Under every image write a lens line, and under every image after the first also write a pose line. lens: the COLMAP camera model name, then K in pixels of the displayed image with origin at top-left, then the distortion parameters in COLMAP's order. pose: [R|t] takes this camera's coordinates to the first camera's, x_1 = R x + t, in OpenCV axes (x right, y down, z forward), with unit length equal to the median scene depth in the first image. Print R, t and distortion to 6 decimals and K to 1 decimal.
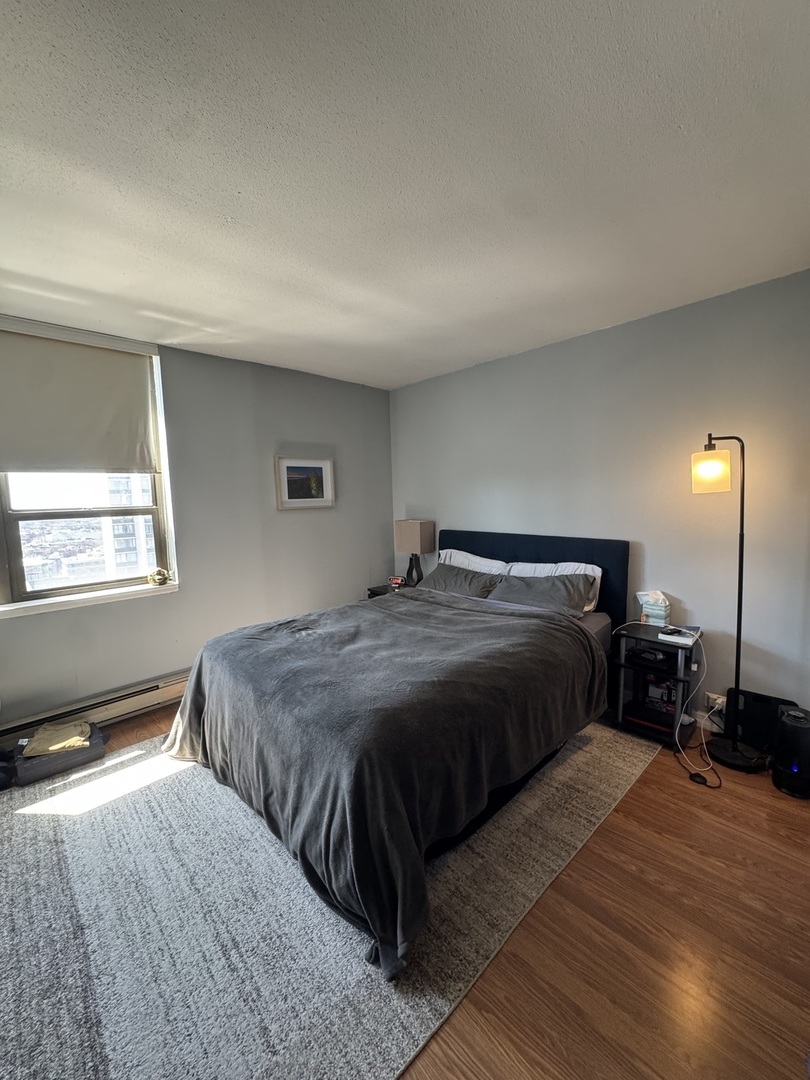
lens RADIAL K [[430.6, 0, 406.2], [0, 430.6, 539.2], [0, 0, 1]] dist [-0.000646, 0.000306]
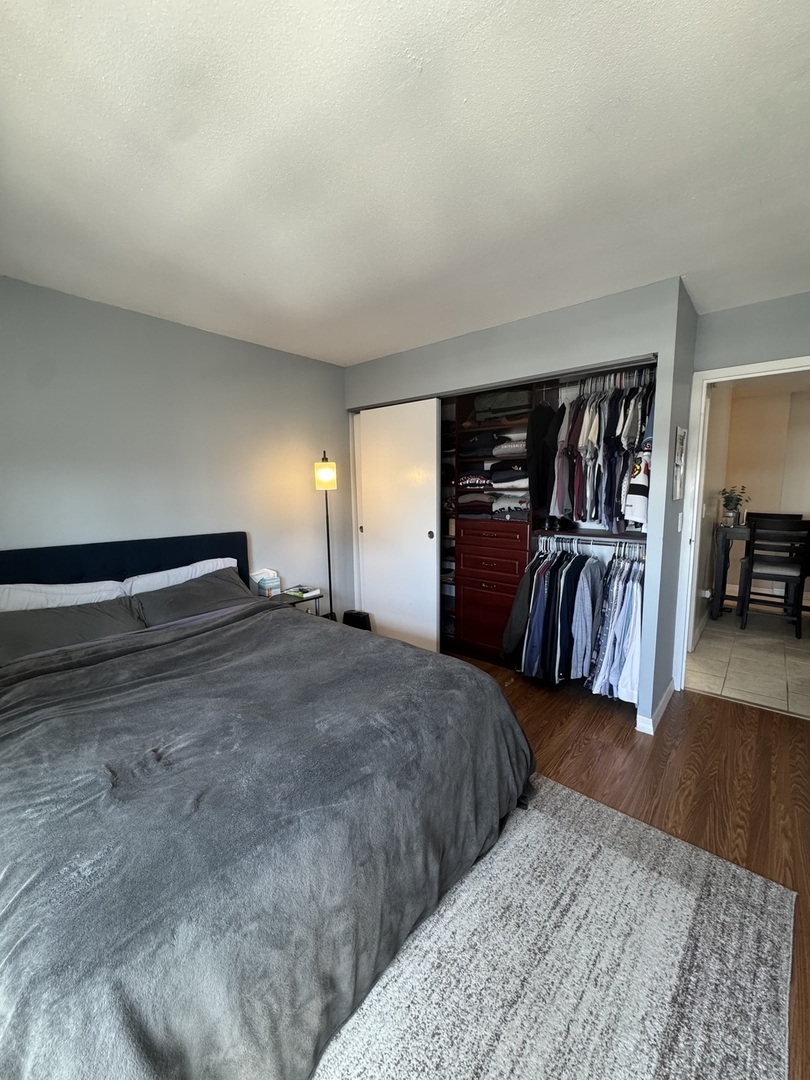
lens RADIAL K [[430.6, 0, 406.8], [0, 430.6, 540.4], [0, 0, 1]] dist [-0.000646, 0.000306]
pose [[-0.094406, -0.093672, 0.991117, -0.875159], [0.109653, 0.988528, 0.103872, -0.058593], [-0.989477, 0.118485, -0.083052, 0.889209]]
